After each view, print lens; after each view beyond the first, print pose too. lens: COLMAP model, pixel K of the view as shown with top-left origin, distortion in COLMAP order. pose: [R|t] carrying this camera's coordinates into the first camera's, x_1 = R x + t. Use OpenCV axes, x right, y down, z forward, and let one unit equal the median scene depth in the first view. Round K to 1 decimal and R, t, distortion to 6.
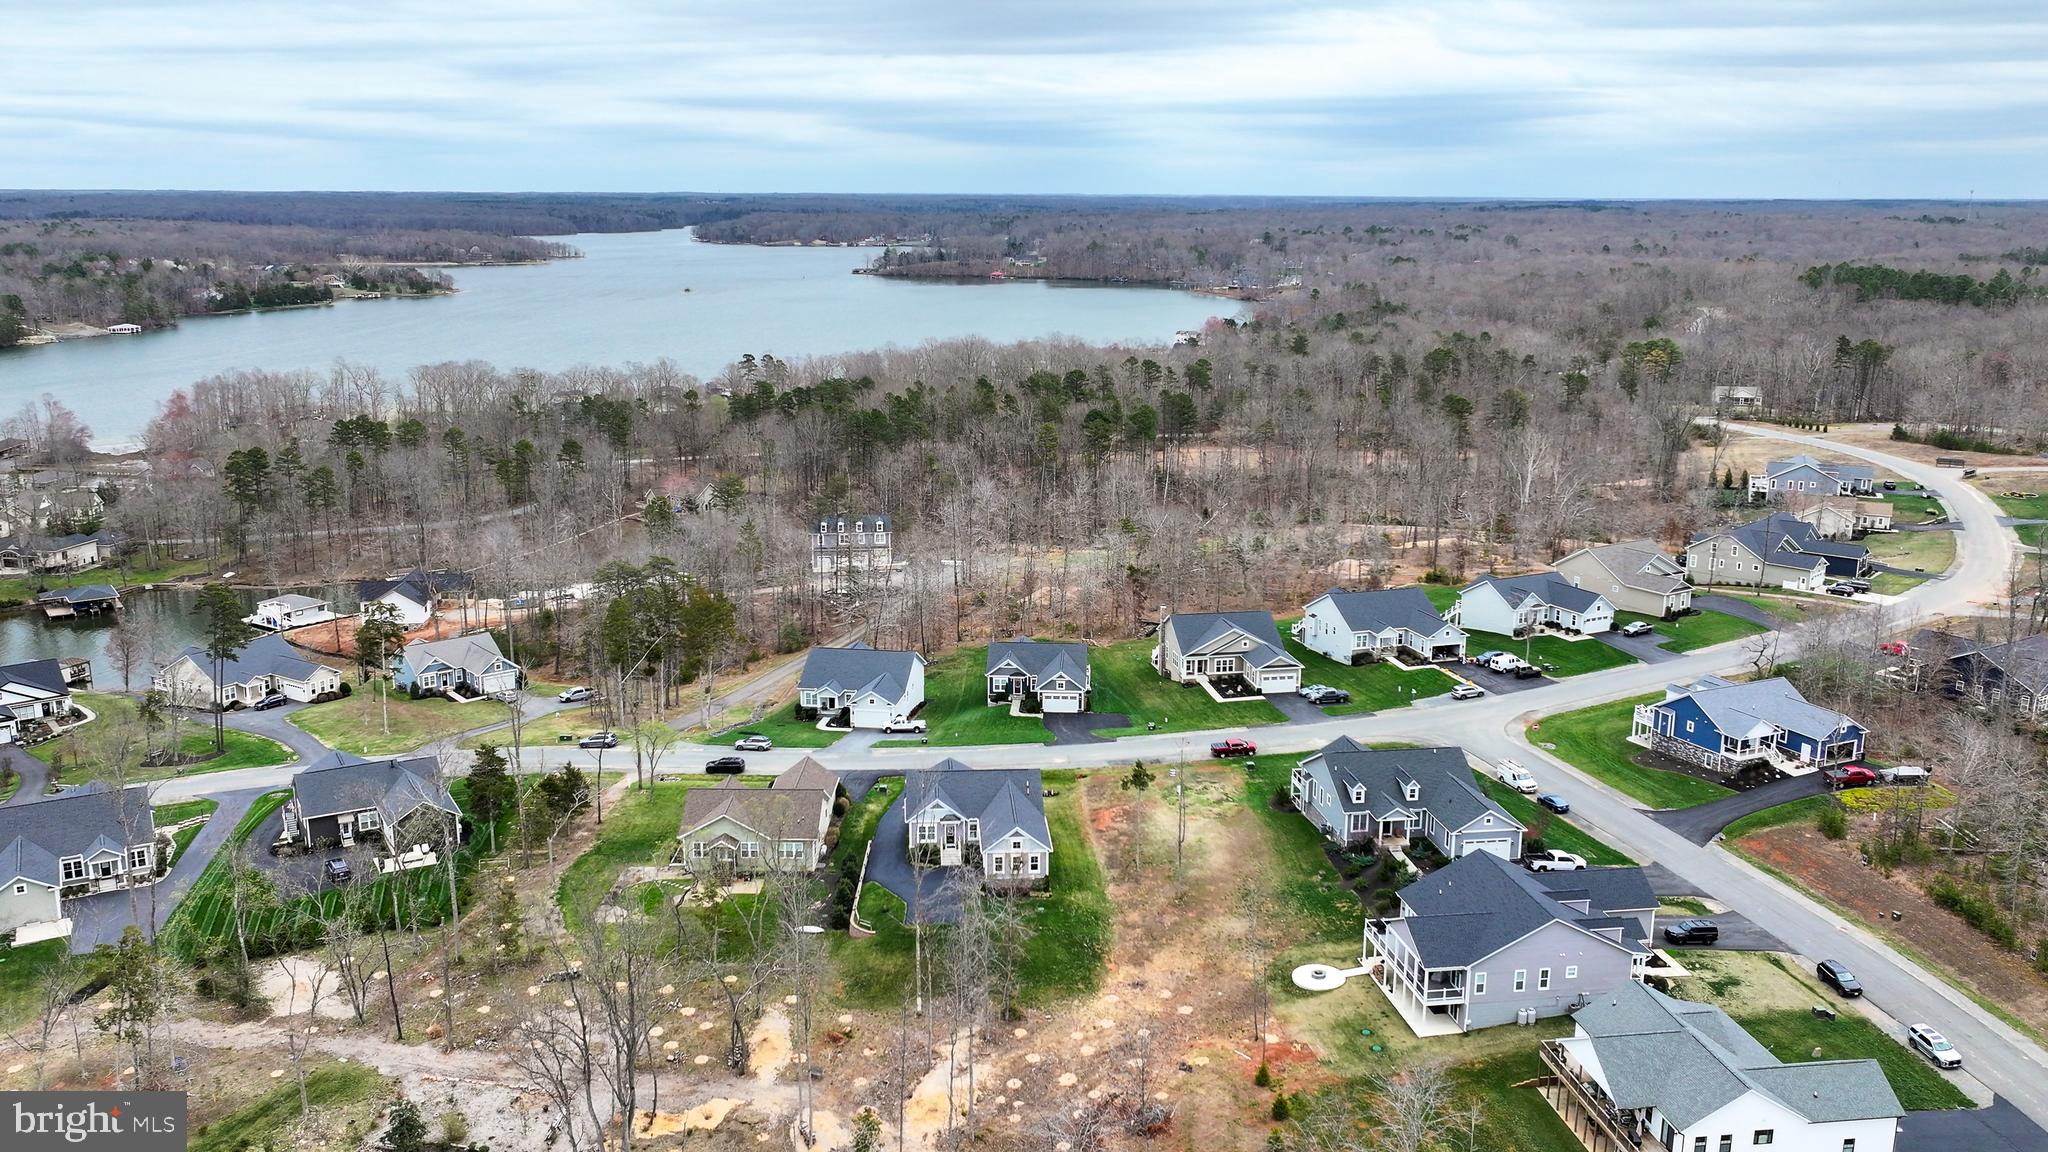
lens RADIAL K [[1684.3, 0, 1024.0], [0, 1684.3, 576.0], [0, 0, 1]] dist [0.012576, -0.014427]
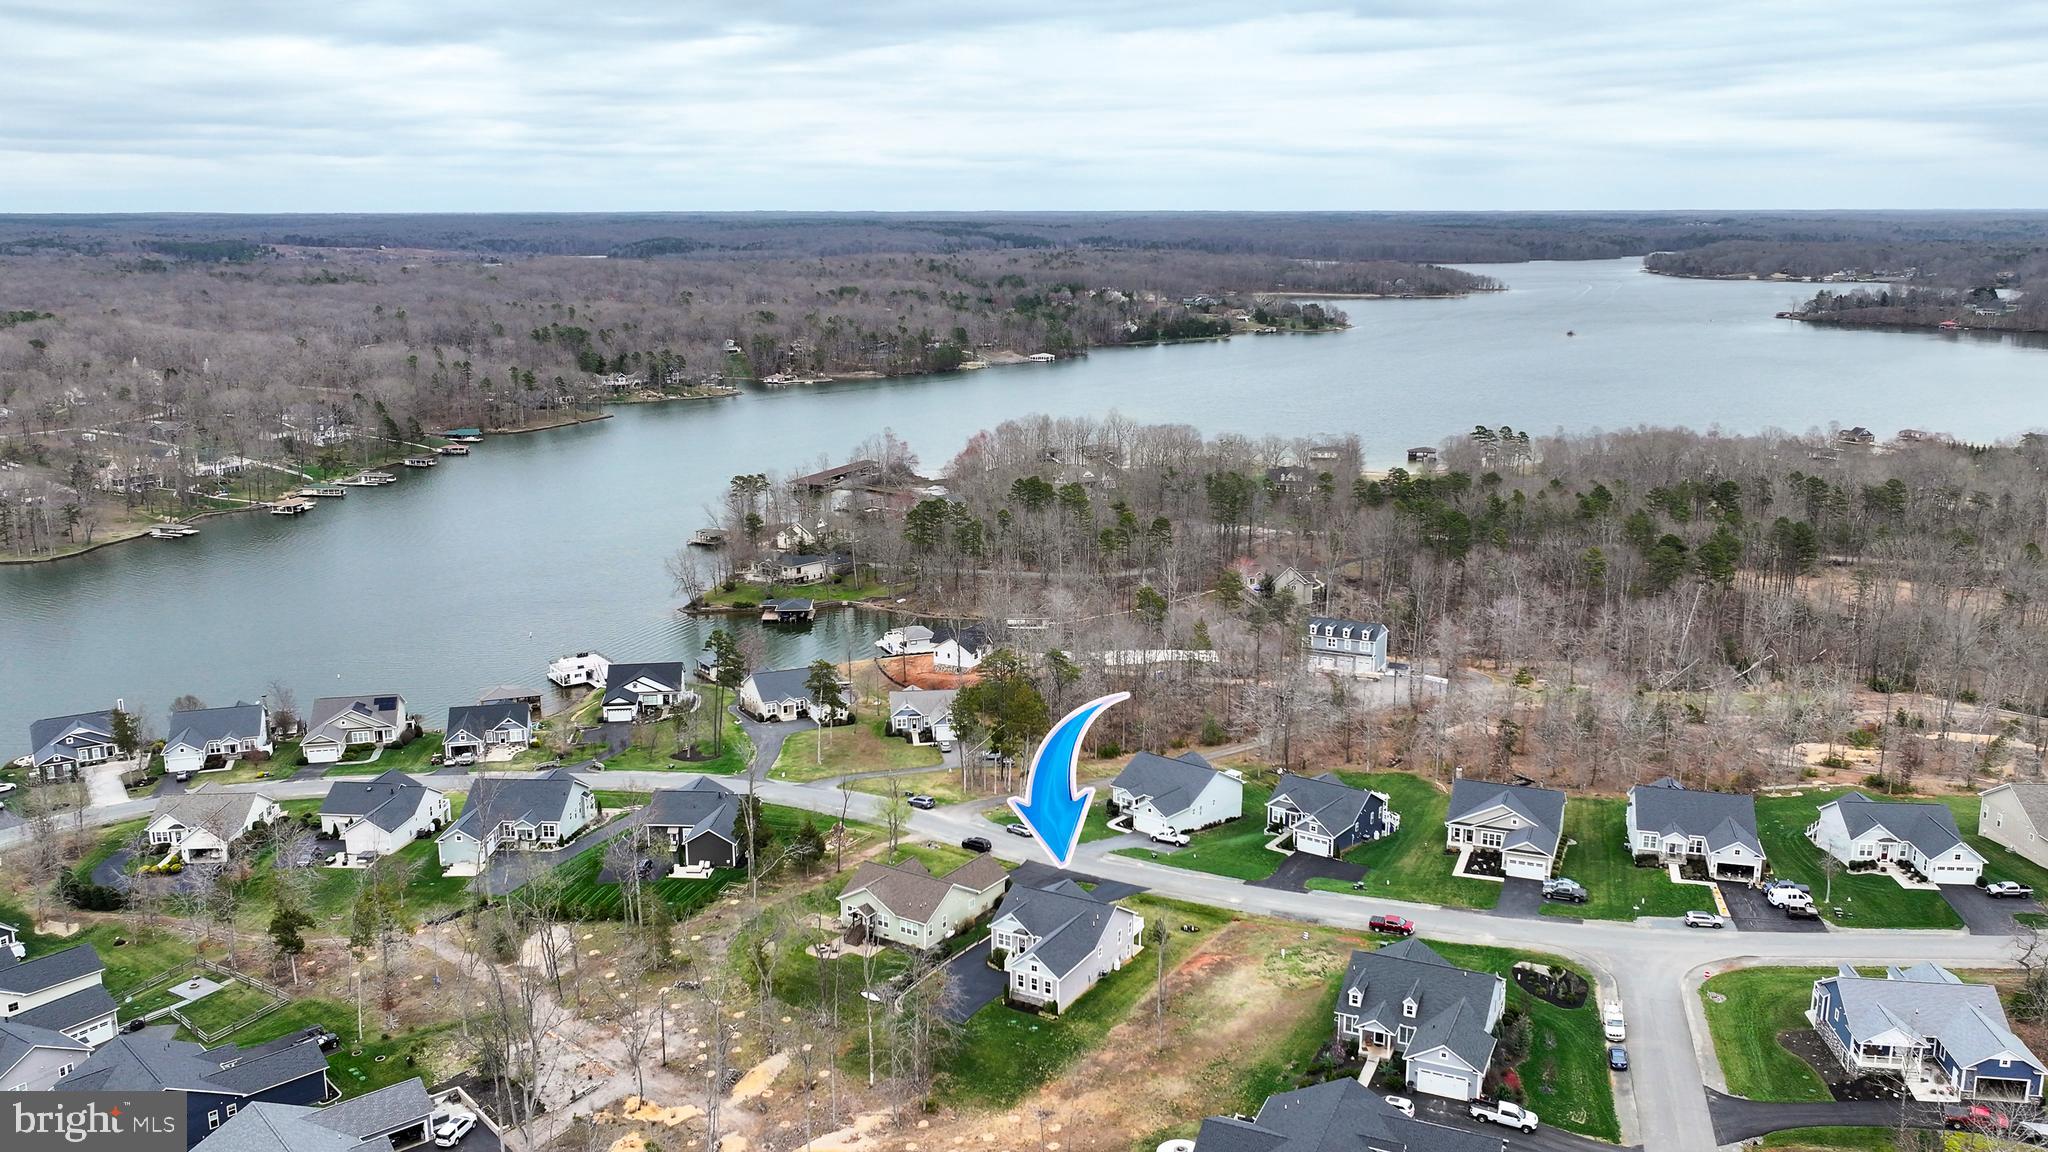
lens RADIAL K [[1684.3, 0, 1024.0], [0, 1684.3, 576.0], [0, 0, 1]] dist [0.012576, -0.014427]
pose [[0.841476, 0.112286, -0.528498, 0.264727], [-0.116746, 0.992846, 0.025060, -0.062901], [0.527531, 0.040613, 0.848564, 0.002365]]
